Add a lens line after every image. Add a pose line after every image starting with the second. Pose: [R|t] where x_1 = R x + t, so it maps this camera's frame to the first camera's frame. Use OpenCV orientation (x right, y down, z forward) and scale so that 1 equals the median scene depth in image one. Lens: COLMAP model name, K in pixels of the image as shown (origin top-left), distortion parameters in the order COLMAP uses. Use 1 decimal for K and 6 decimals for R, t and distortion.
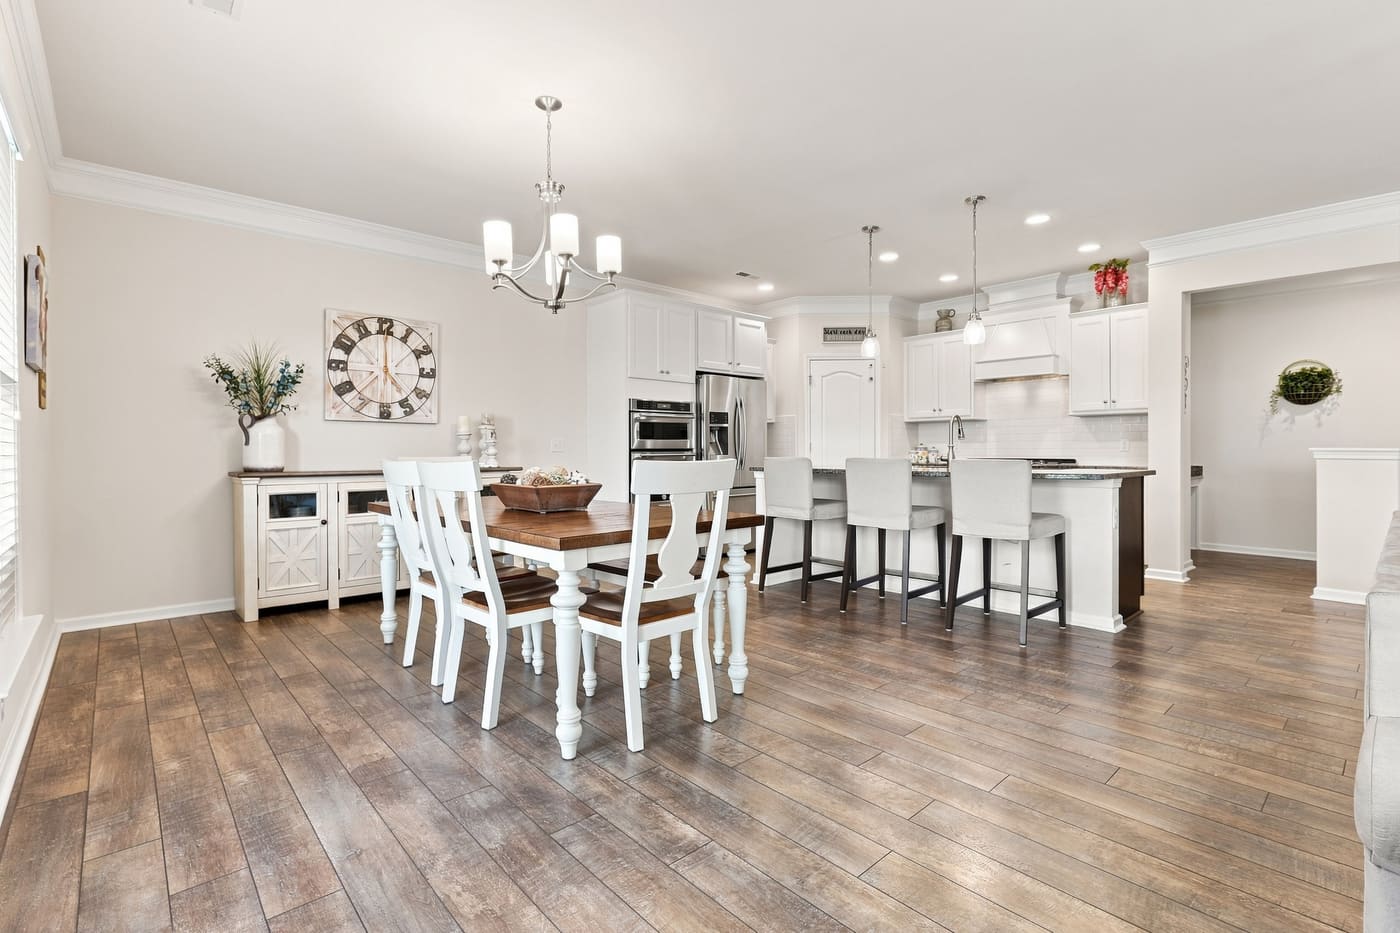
lens RADIAL K [[657.1, 0, 704.5], [0, 657.1, 460.6], [0, 0, 1]] dist [0.003813, -0.000531]
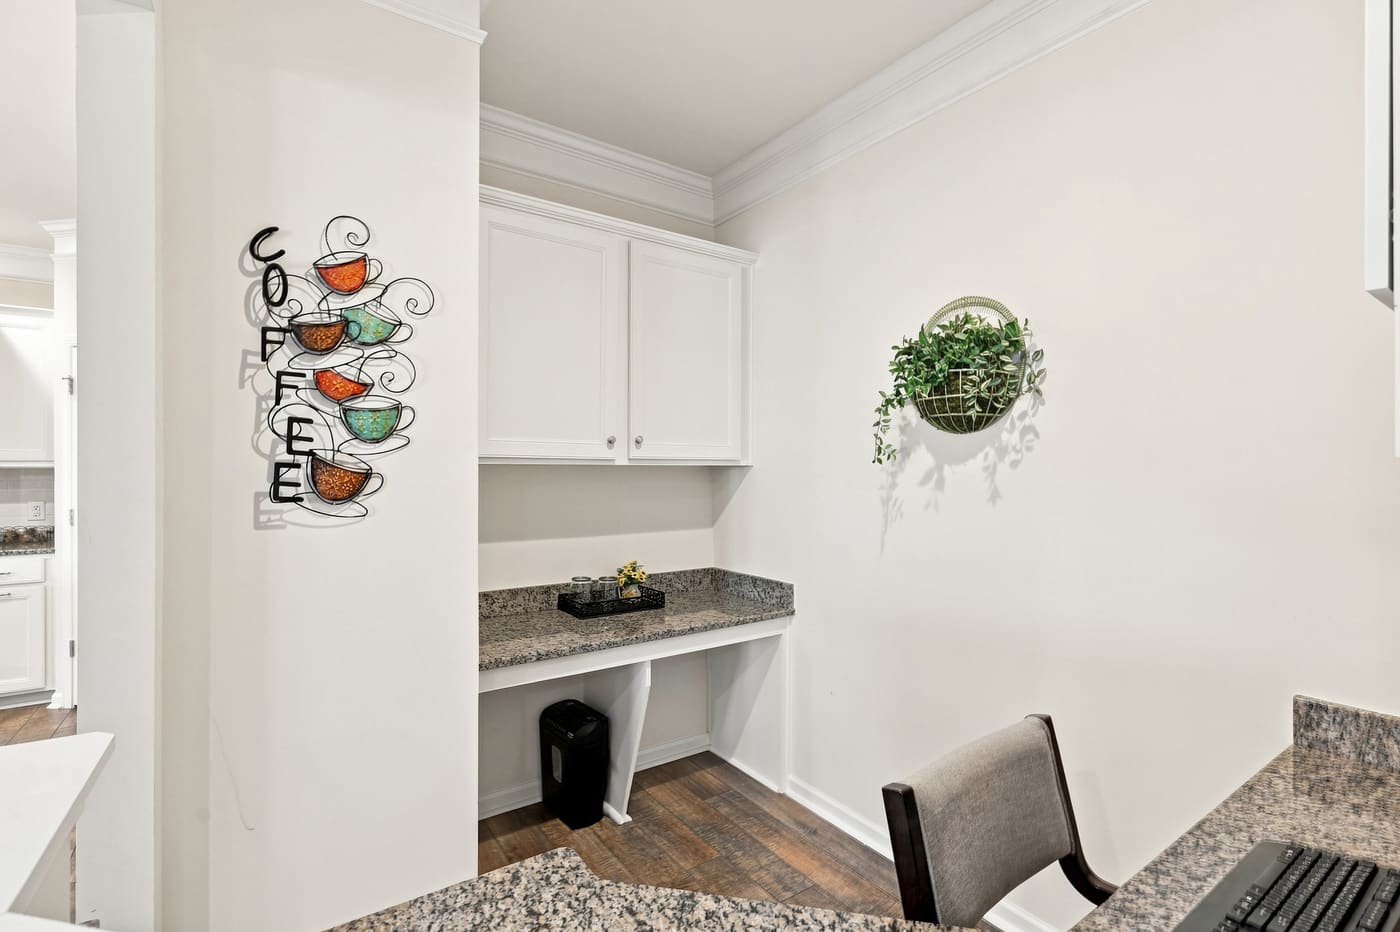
lens RADIAL K [[657.1, 0, 699.2], [0, 657.1, 469.7], [0, 0, 1]] dist [0.003813, -0.000531]
pose [[0.992492, 0.007376, -0.122088, 0.822478], [-0.008515, 0.999925, -0.008806, -0.062399], [0.122014, 0.009779, 0.992480, 0.660170]]
